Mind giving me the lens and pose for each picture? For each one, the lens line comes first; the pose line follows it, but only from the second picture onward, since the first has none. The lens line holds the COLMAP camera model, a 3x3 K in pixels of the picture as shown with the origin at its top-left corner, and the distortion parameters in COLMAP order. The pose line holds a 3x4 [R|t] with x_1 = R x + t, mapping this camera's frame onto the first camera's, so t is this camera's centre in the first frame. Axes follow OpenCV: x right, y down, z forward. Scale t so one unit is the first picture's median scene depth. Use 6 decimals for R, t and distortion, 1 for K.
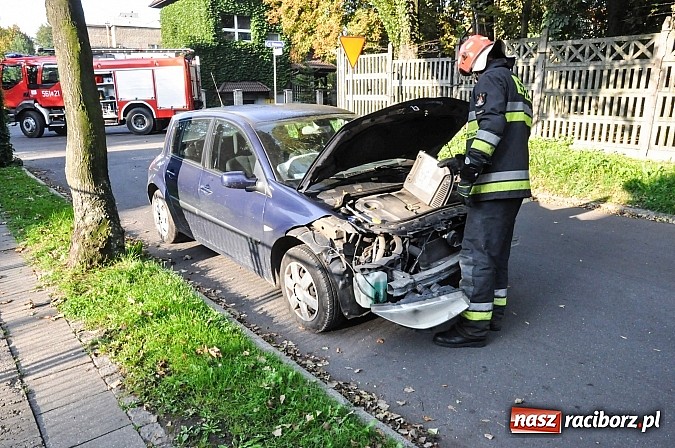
lens RADIAL K [[499.3, 0, 337.5], [0, 499.3, 224.0], [0, 0, 1]] dist [-0.117557, 0.118548]
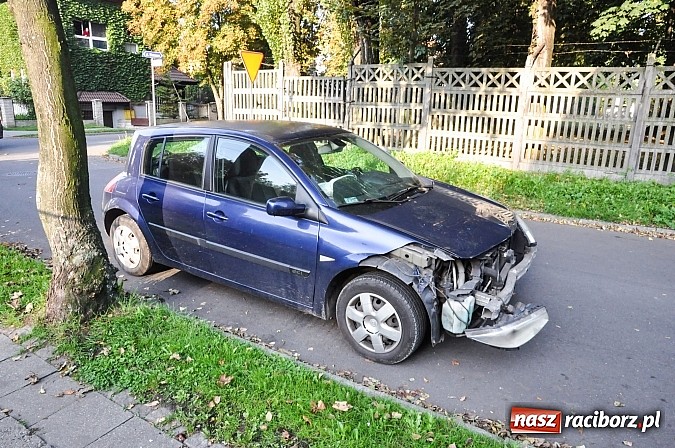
lens RADIAL K [[463.6, 0, 337.5], [0, 463.6, 224.0], [0, 0, 1]] dist [-0.120214, 0.084089]
pose [[0.945925, -0.047012, 0.320962, -0.141991], [0.049357, 0.998781, 0.000830, -0.019869], [-0.320610, 0.015057, 0.947092, 0.063944]]
